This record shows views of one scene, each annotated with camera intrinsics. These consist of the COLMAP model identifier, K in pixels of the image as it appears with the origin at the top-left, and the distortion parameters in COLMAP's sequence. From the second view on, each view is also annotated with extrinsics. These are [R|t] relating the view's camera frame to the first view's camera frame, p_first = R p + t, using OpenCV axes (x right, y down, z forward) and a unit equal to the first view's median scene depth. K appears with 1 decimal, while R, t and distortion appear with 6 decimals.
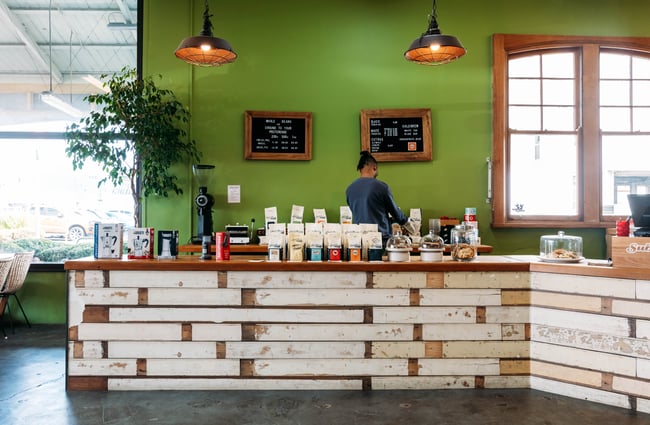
lens RADIAL K [[569.4, 0, 325.0], [0, 569.4, 212.5], [0, 0, 1]] dist [0.004973, 0.003106]
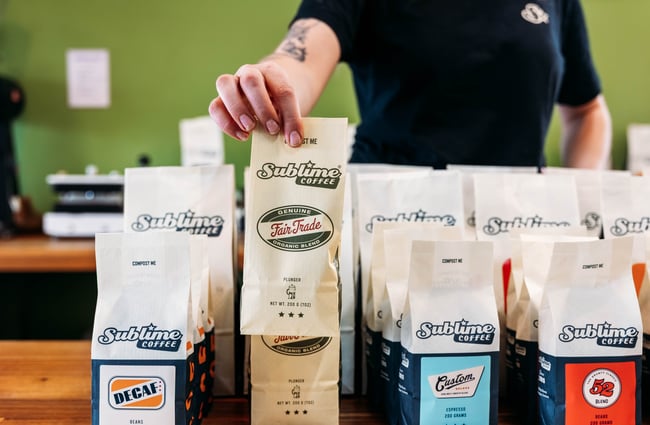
lens RADIAL K [[569.4, 0, 325.0], [0, 569.4, 212.5], [0, 0, 1]] dist [0.004973, 0.003106]
pose [[0.998994, 0.005720, 0.044480, -0.041144], [-0.009423, 0.996464, 0.083496, 0.015196], [-0.043845, -0.083831, 0.995515, 0.686096]]
